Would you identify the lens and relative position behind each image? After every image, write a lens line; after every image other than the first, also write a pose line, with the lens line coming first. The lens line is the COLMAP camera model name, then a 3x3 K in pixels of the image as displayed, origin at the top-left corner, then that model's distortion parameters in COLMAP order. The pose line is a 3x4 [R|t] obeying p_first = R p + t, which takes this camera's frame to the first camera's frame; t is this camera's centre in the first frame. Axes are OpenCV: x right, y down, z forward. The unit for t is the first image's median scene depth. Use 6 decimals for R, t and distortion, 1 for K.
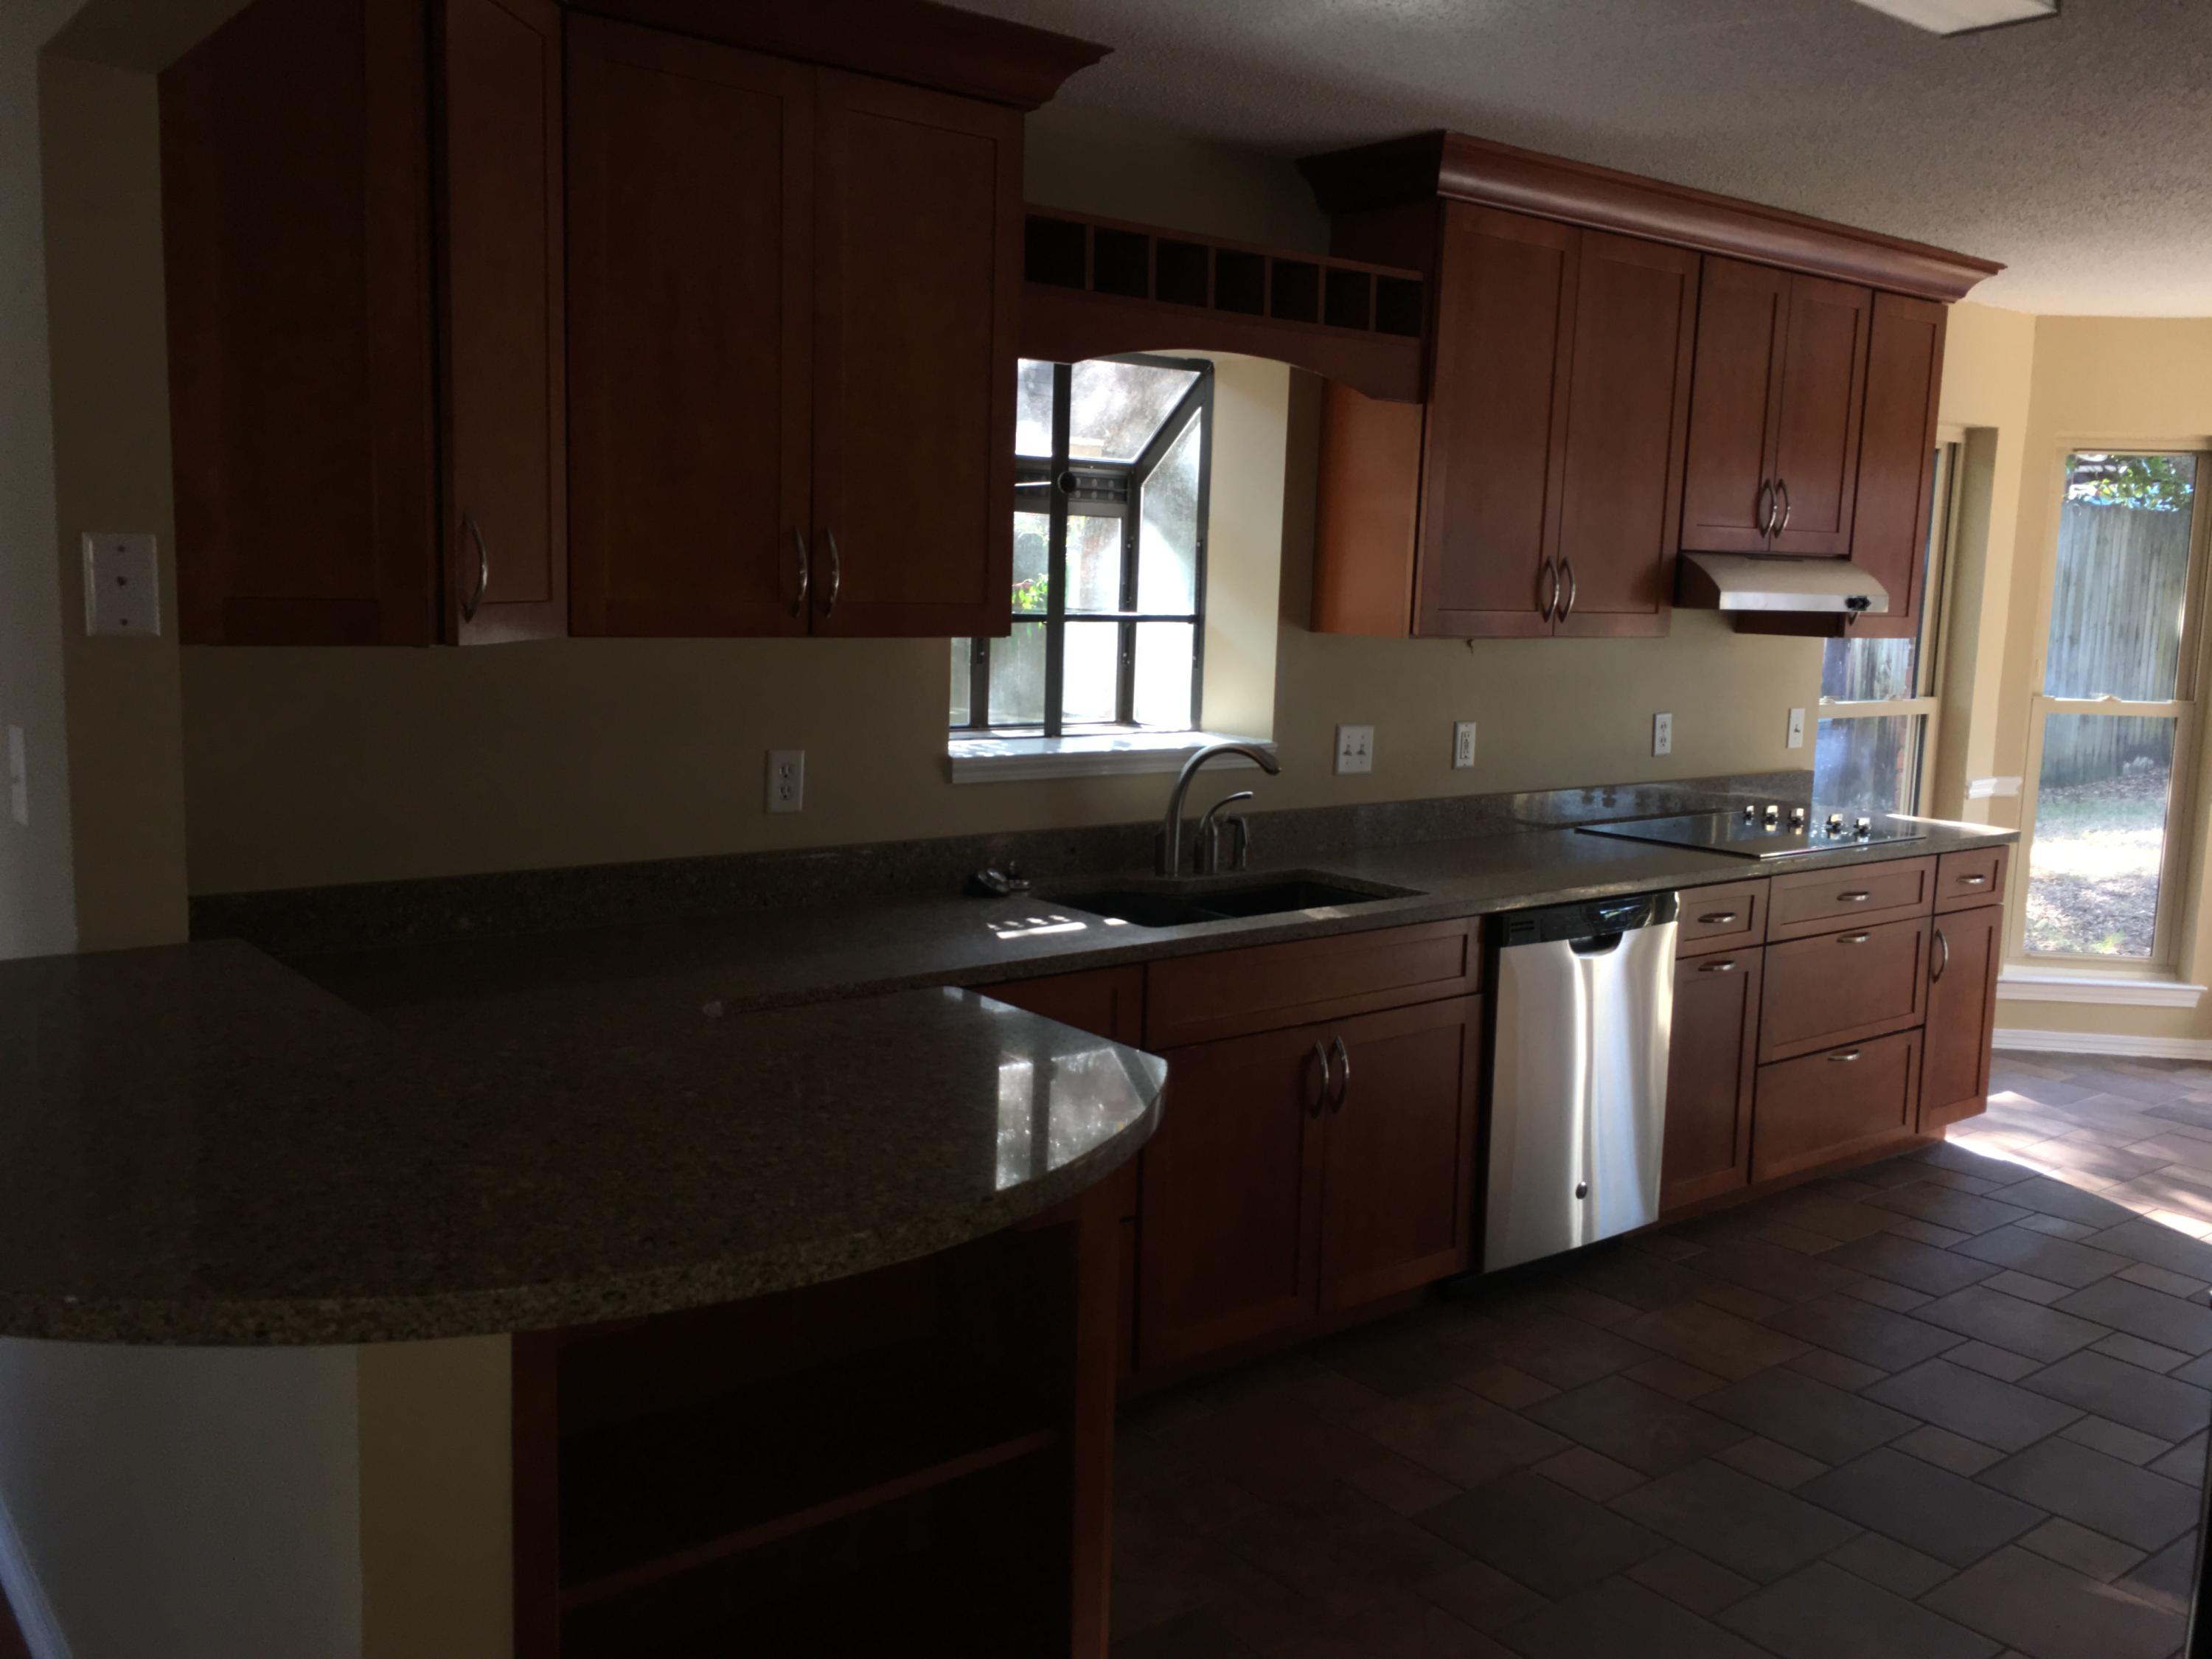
lens RADIAL K [[1862.4, 0, 1099.9], [0, 1862.4, 809.3], [0, 0, 1]] dist [0.064954, -0.080406]
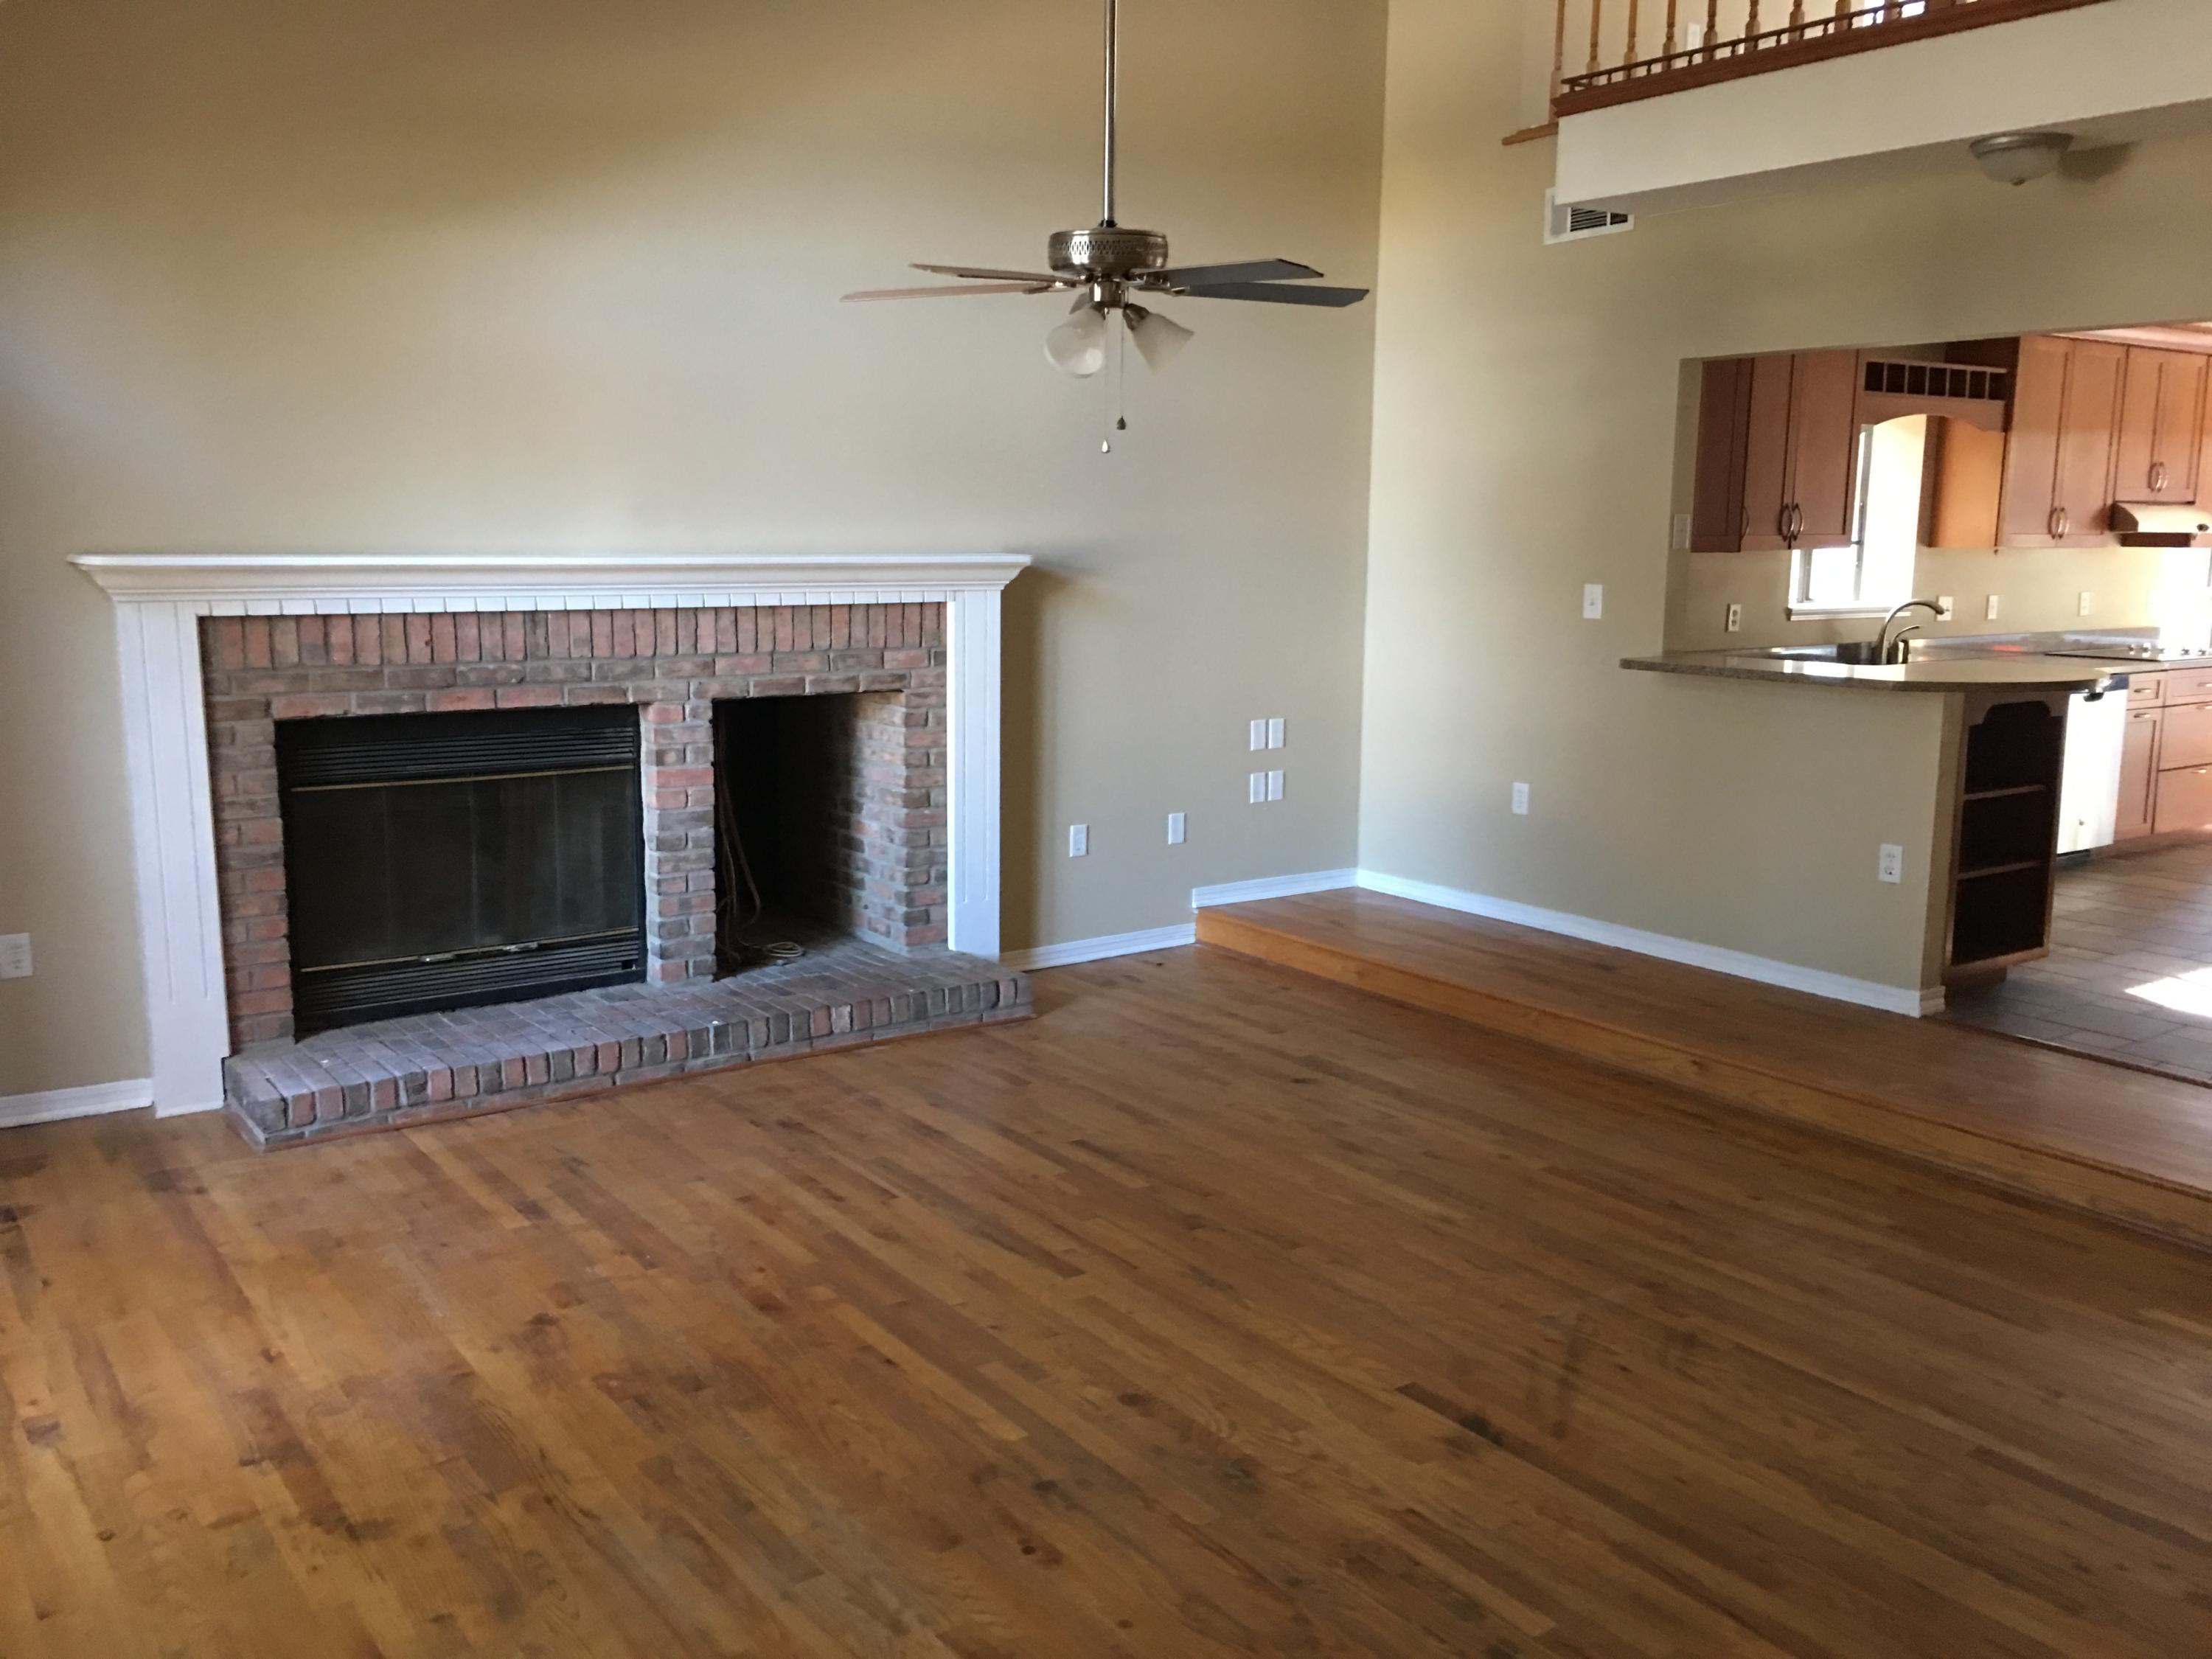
lens RADIAL K [[1862.4, 0, 1060.4], [0, 1862.4, 815.0], [0, 0, 1]] dist [0.064954, -0.080406]
pose [[0.997487, -0.011299, -0.069945, -0.593064], [0.013137, 0.999579, 0.025874, 0.109848], [0.069624, -0.026728, 0.997215, -0.936942]]
